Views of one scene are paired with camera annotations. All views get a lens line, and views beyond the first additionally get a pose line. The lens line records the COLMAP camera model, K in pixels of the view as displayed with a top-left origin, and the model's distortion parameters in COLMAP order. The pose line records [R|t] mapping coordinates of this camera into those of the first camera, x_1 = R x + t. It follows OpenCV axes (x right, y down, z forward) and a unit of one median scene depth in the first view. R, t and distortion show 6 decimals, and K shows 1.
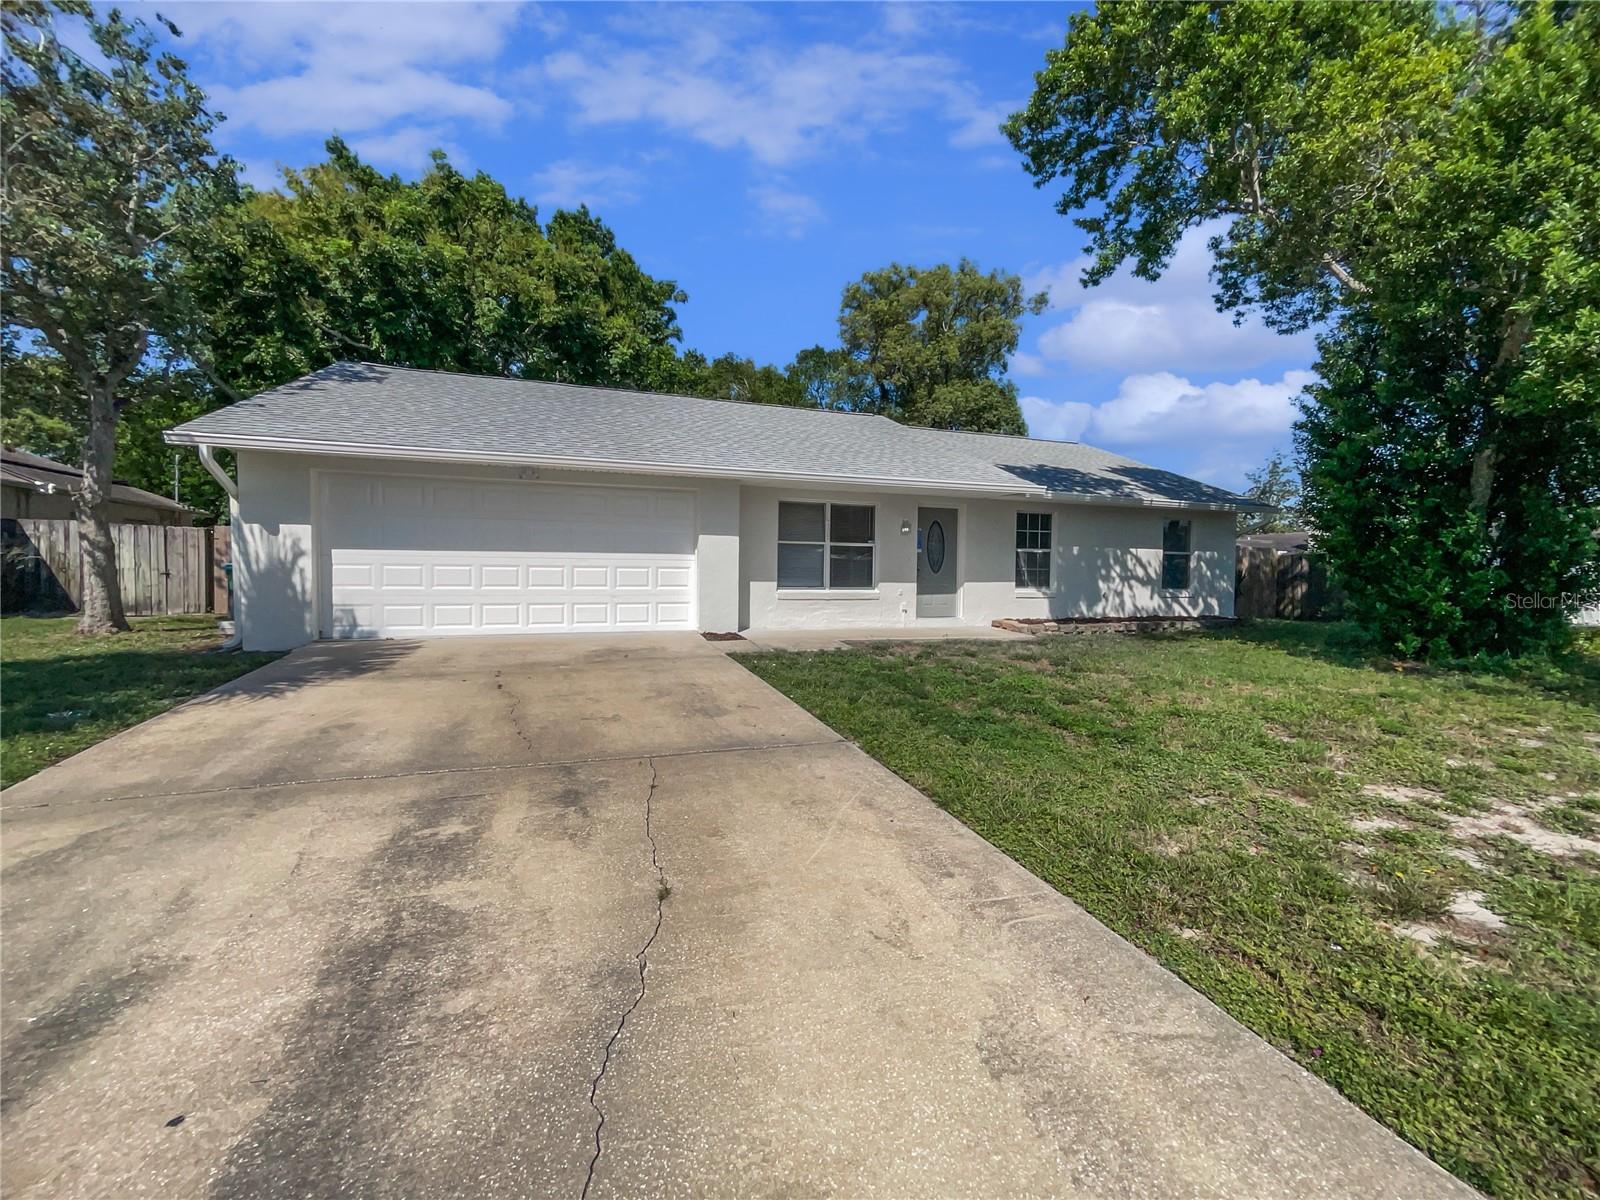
lens RADIAL K [[660.7, 0, 797.7], [0, 660.7, 593.3], [0, 0, 1]] dist [-0.000064, 0.000348]
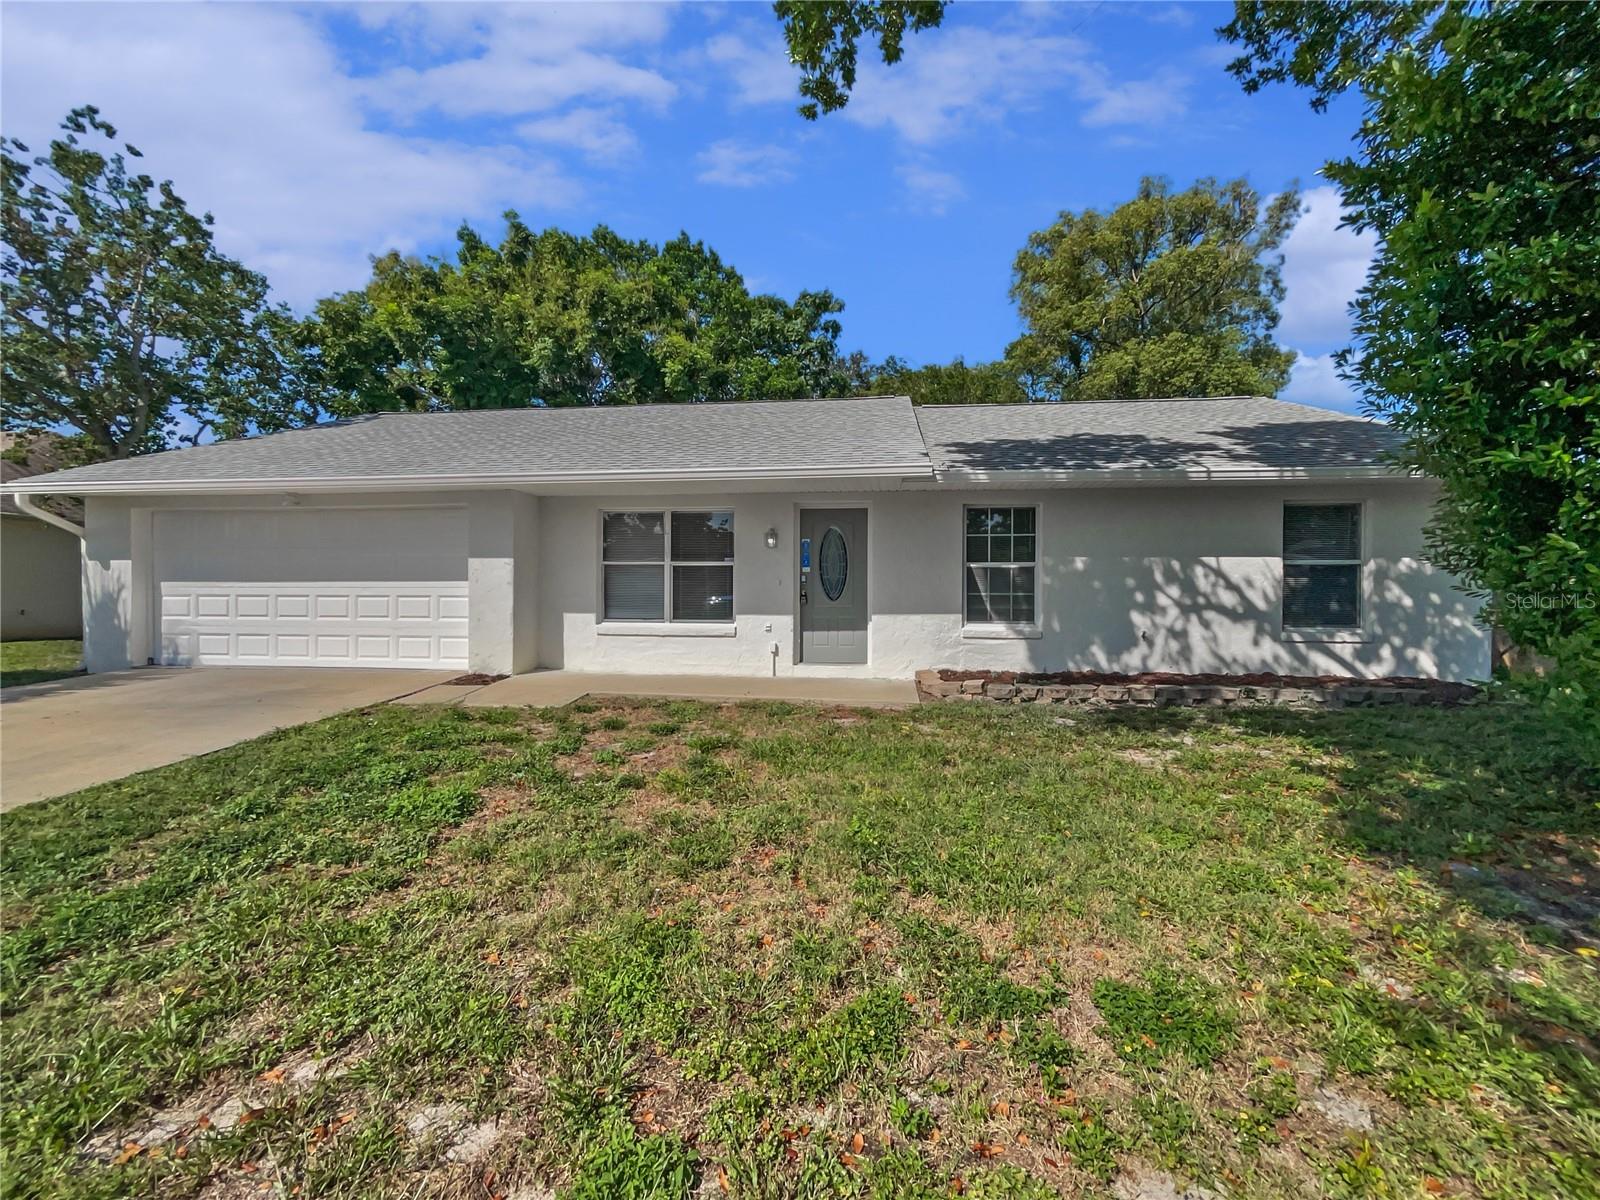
lens RADIAL K [[641.7, 0, 800.1], [0, 641.7, 590.3], [0, 0, 1]] dist [0.000509, 0.000275]
pose [[0.896377, -0.004566, -0.443270, 0.455187], [-0.007217, 0.999664, -0.024891, -0.022883], [0.443235, 0.025511, 0.896043, 0.349449]]
